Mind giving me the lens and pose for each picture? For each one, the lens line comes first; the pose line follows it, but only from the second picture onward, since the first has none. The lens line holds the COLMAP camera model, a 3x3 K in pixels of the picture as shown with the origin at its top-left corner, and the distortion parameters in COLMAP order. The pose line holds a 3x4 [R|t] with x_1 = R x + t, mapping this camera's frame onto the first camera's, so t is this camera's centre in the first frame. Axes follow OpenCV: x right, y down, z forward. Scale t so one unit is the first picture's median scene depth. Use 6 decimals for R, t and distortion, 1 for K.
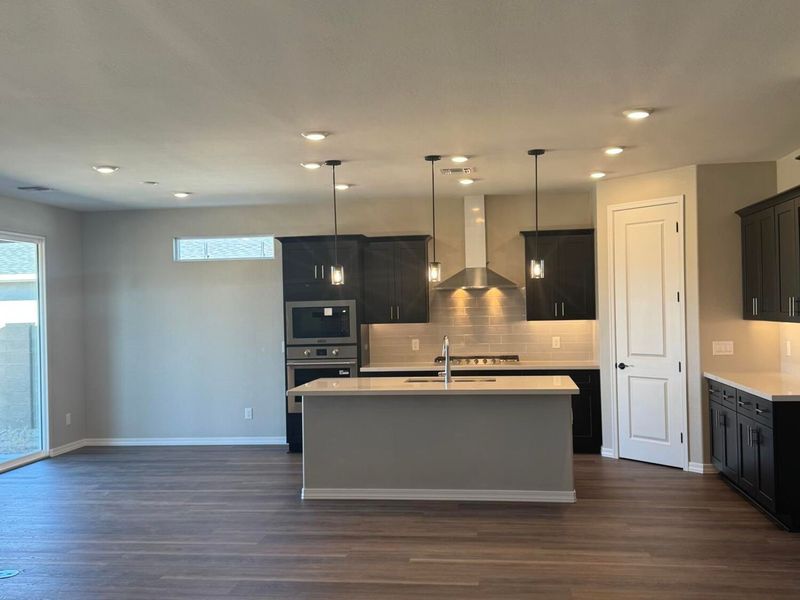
lens RADIAL K [[813.7, 0, 400.0], [0, 813.7, 300.0], [0, 0, 1]] dist [0.152047, -0.252226]
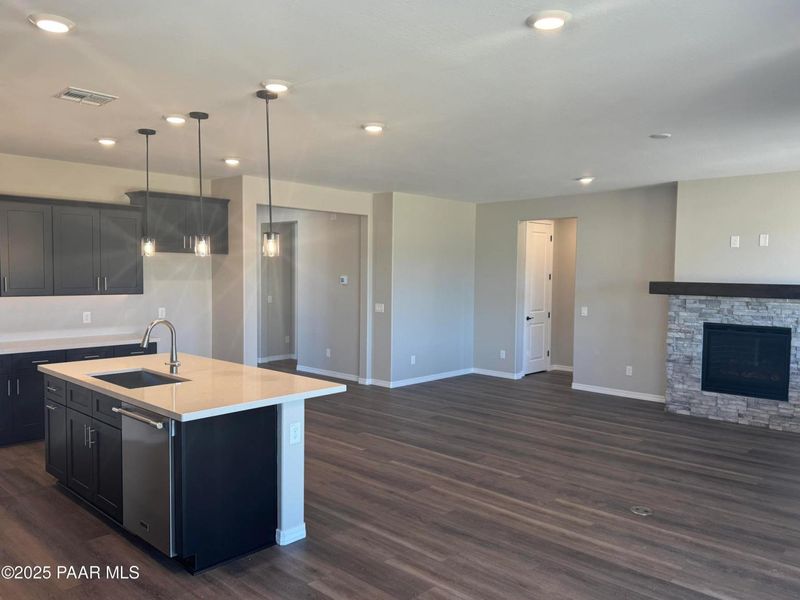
lens RADIAL K [[609.2, 0, 395.7], [0, 609.2, 302.3], [0, 0, 1]] dist [0.103686, -0.168301]
pose [[-0.810844, -0.017099, 0.585012, -0.458508], [0.001533, 0.999508, 0.031338, 0.005459], [-0.585260, 0.026307, -0.810419, 1.244672]]
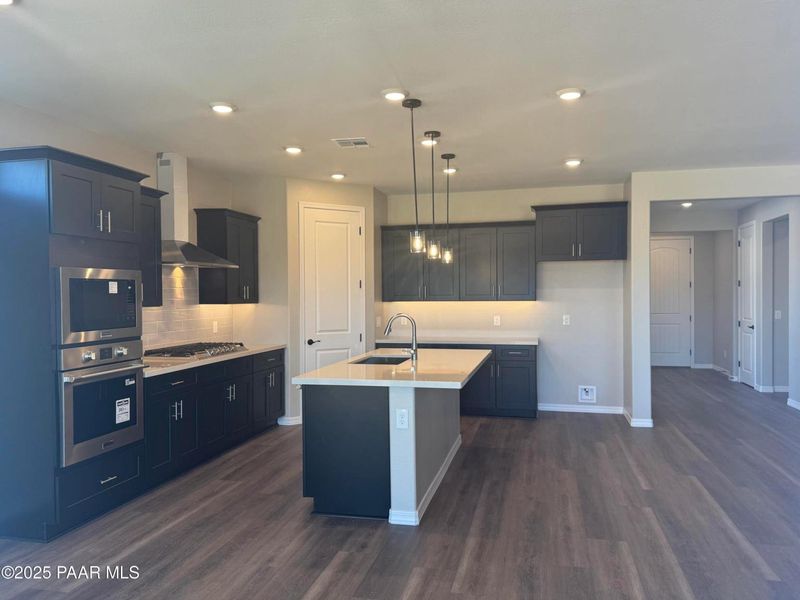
lens RADIAL K [[612.9, 0, 405.0], [0, 612.9, 299.0], [0, 0, 1]] dist [0.116442, -0.176346]
pose [[0.086184, 0.013125, 0.996193, -0.622947], [-0.005668, 0.999903, -0.012684, 0.032146], [-0.996263, -0.004553, 0.086250, 0.848423]]
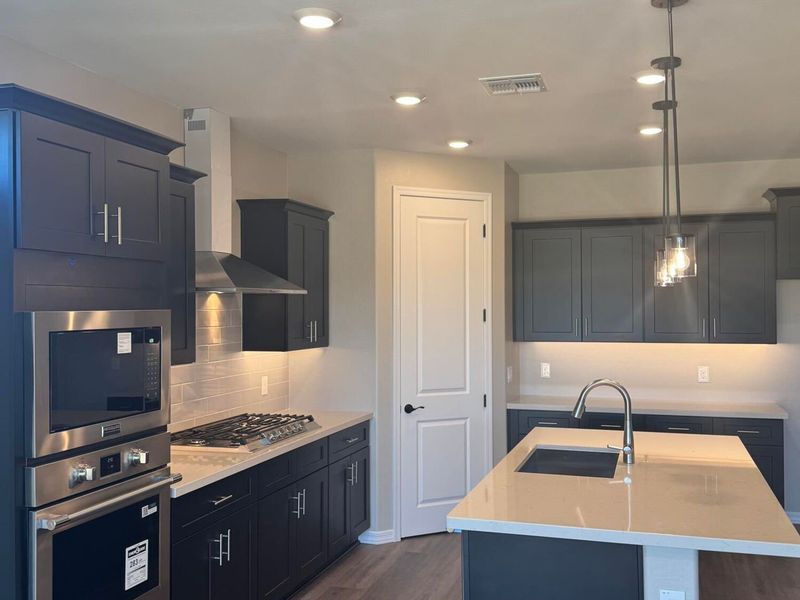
lens RADIAL K [[813.7, 0, 400.0], [0, 813.7, 300.0], [0, 0, 1]] dist [0.152047, -0.252226]
pose [[0.165826, 0.031181, 0.985662, -0.476002], [-0.010409, 0.999500, -0.029868, 0.006267], [-0.986100, -0.005307, 0.166067, 0.950918]]
